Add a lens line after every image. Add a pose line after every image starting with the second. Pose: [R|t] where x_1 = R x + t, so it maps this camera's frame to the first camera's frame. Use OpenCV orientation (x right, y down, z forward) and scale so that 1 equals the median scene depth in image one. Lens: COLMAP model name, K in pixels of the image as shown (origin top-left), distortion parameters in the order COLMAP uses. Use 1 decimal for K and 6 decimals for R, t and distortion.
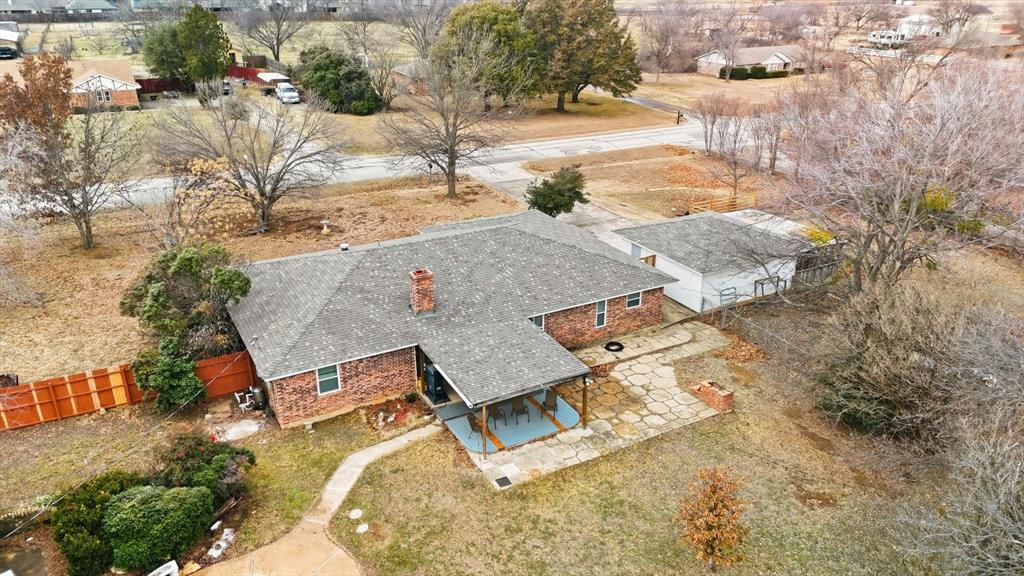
lens RADIAL K [[732.0, 0, 512.0], [0, 732.0, 288.0], [0, 0, 1]] dist [0.024991, -0.003515]
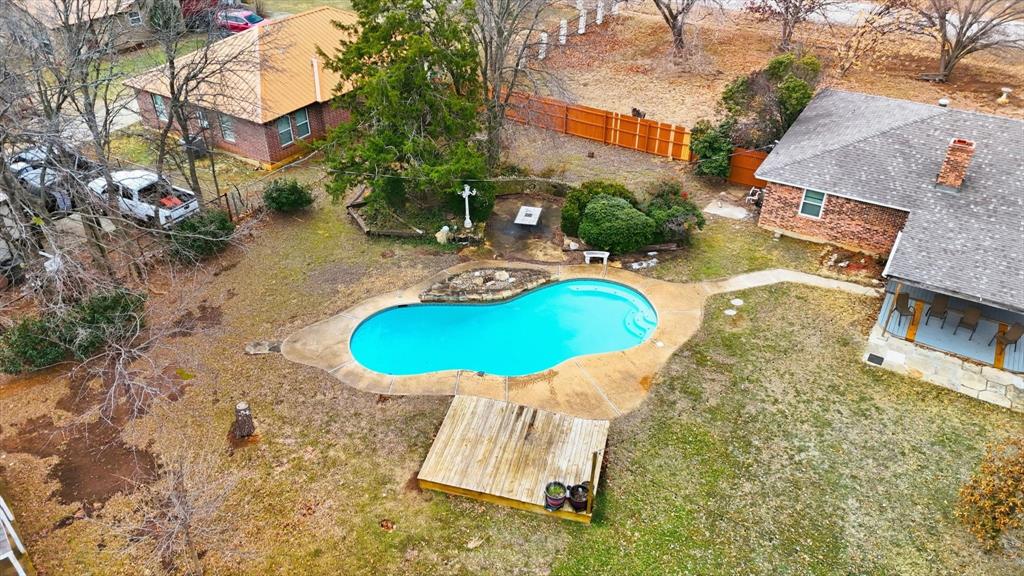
lens RADIAL K [[732.0, 0, 512.0], [0, 732.0, 288.0], [0, 0, 1]] dist [0.024991, -0.003515]
pose [[0.509785, 0.492609, -0.705306, 0.343383], [-0.338905, 0.868532, 0.361656, -0.007299], [0.790736, 0.054665, 0.609712, 0.013911]]
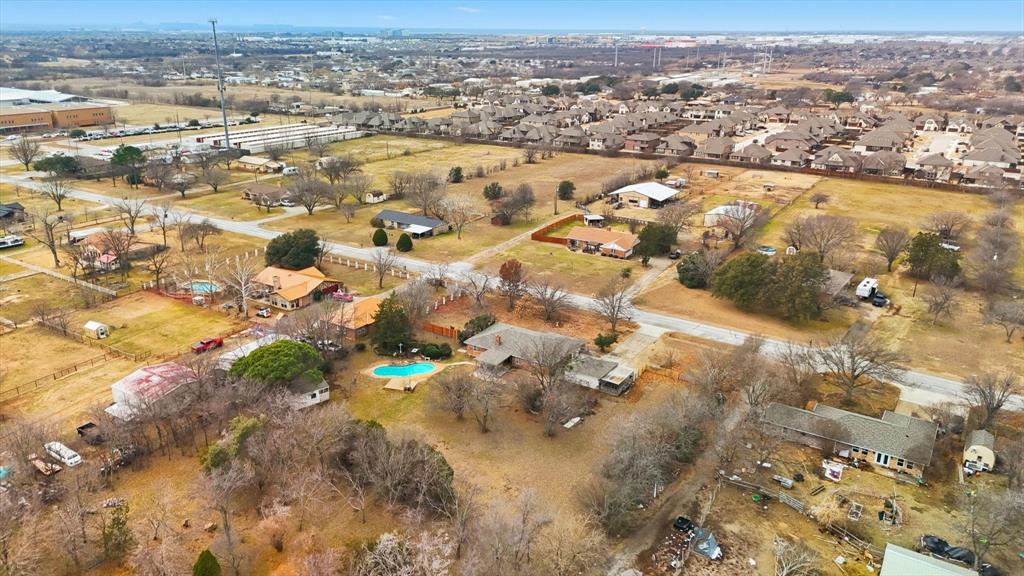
lens RADIAL K [[732.0, 0, 512.0], [0, 732.0, 288.0], [0, 0, 1]] dist [0.024991, -0.003515]
pose [[0.493109, 0.291801, -0.819571, 3.807755], [-0.340227, 0.931724, 0.127028, -0.962920], [0.800681, 0.216201, 0.558720, -1.636133]]
